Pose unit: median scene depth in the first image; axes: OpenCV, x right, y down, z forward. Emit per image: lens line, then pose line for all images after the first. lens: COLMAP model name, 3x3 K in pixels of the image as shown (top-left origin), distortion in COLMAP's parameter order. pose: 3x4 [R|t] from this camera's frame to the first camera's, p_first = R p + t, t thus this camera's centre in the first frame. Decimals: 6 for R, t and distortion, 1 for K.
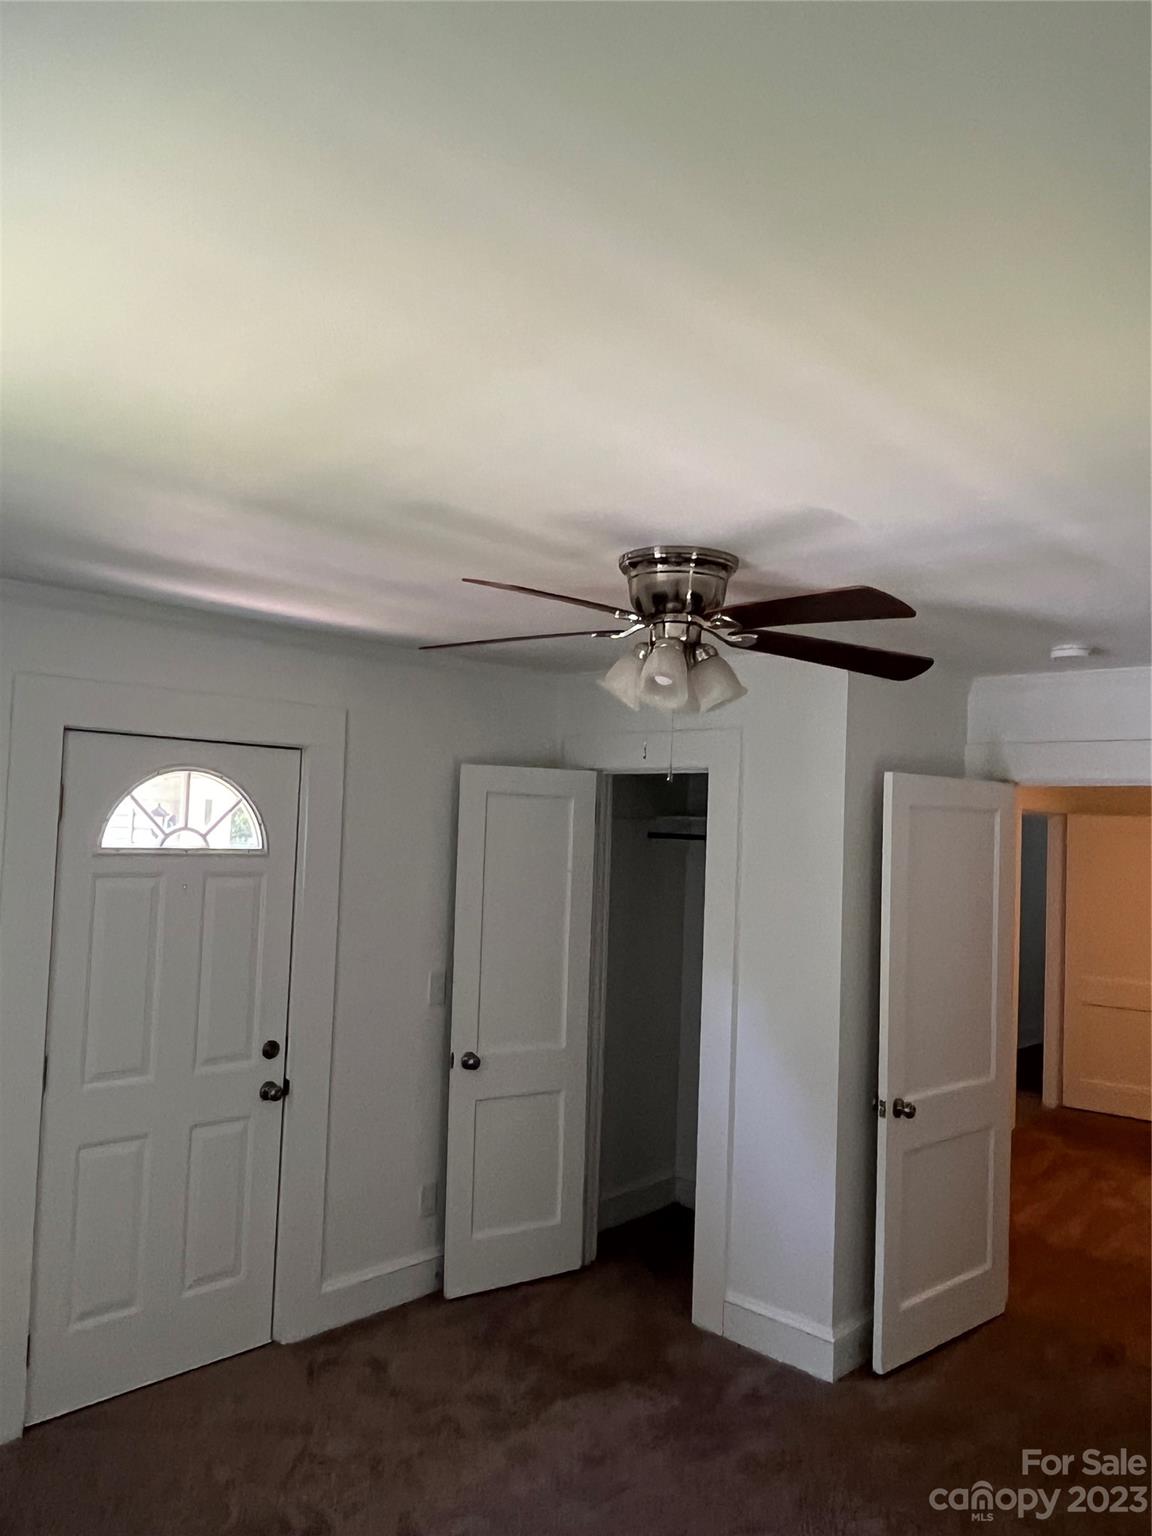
lens RADIAL K [[1153.5, 0, 576.0], [0, 1153.5, 768.0], [0, 0, 1]] dist [-0.012694, 0.000034]
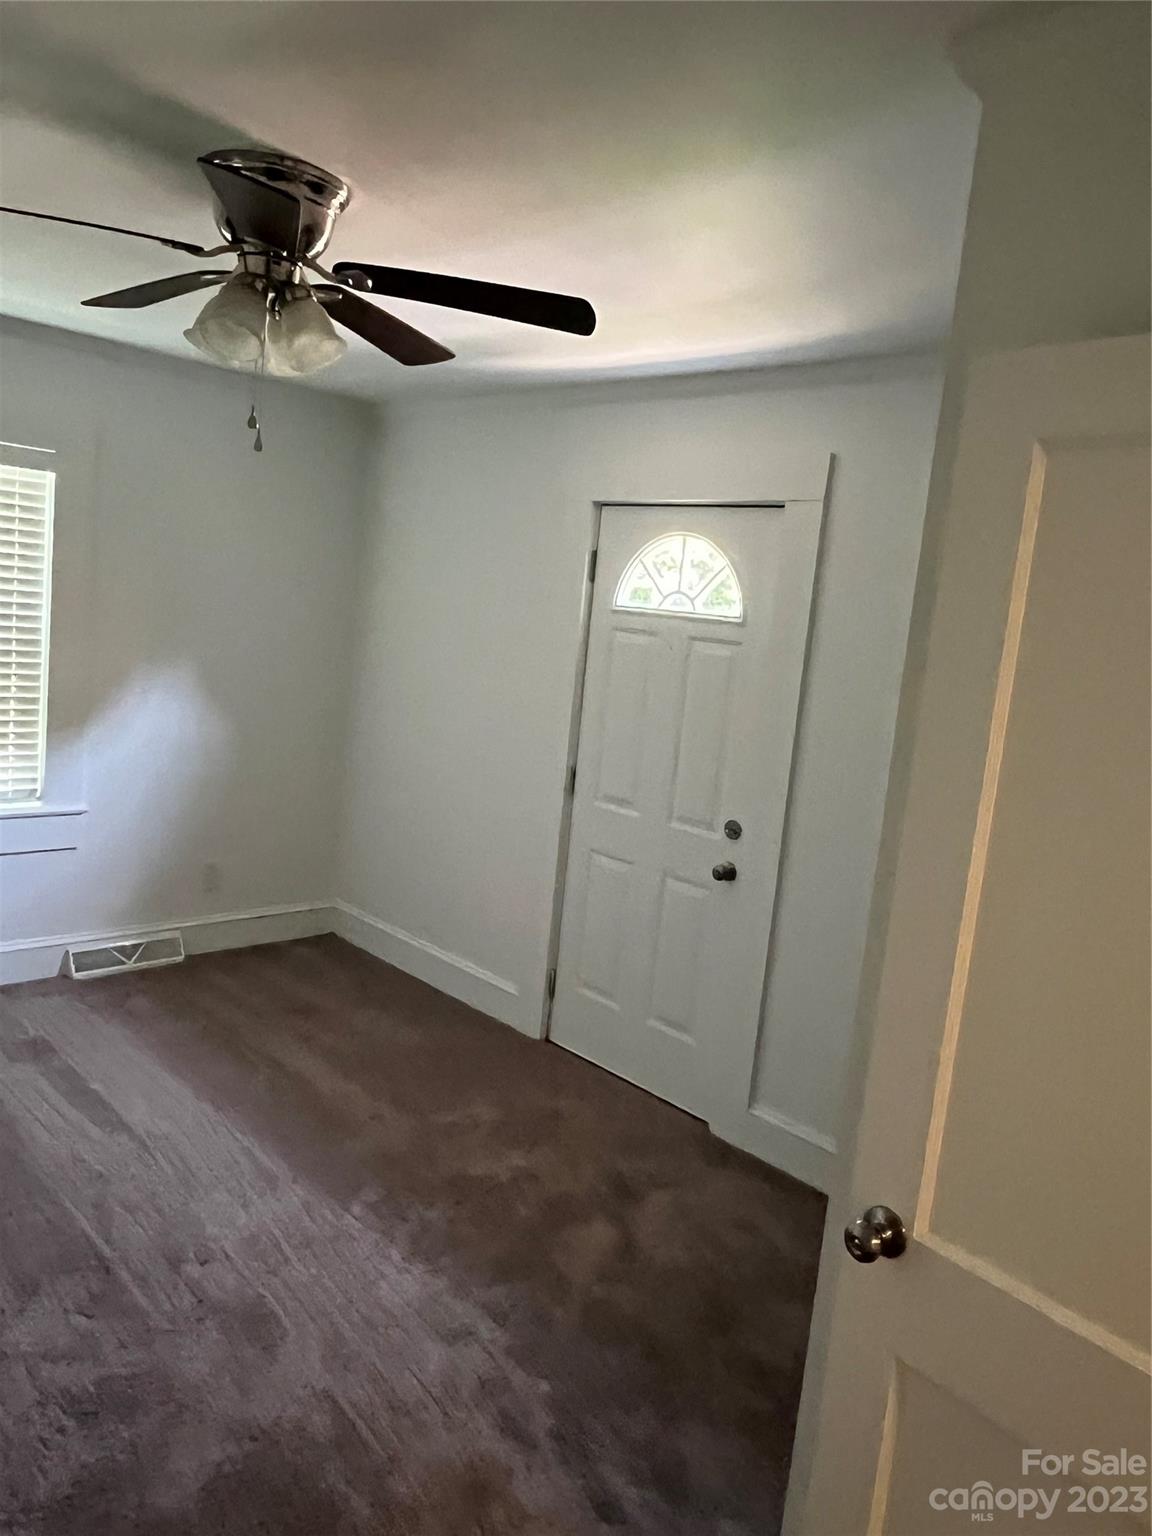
lens RADIAL K [[1153.5, 0, 576.0], [0, 1153.5, 768.0], [0, 0, 1]] dist [-0.012694, 0.000034]
pose [[-0.065011, 0.101917, -0.992666, 0.708862], [-0.048476, 0.993274, 0.105154, 0.103921], [0.996706, 0.054956, -0.059634, 0.961632]]
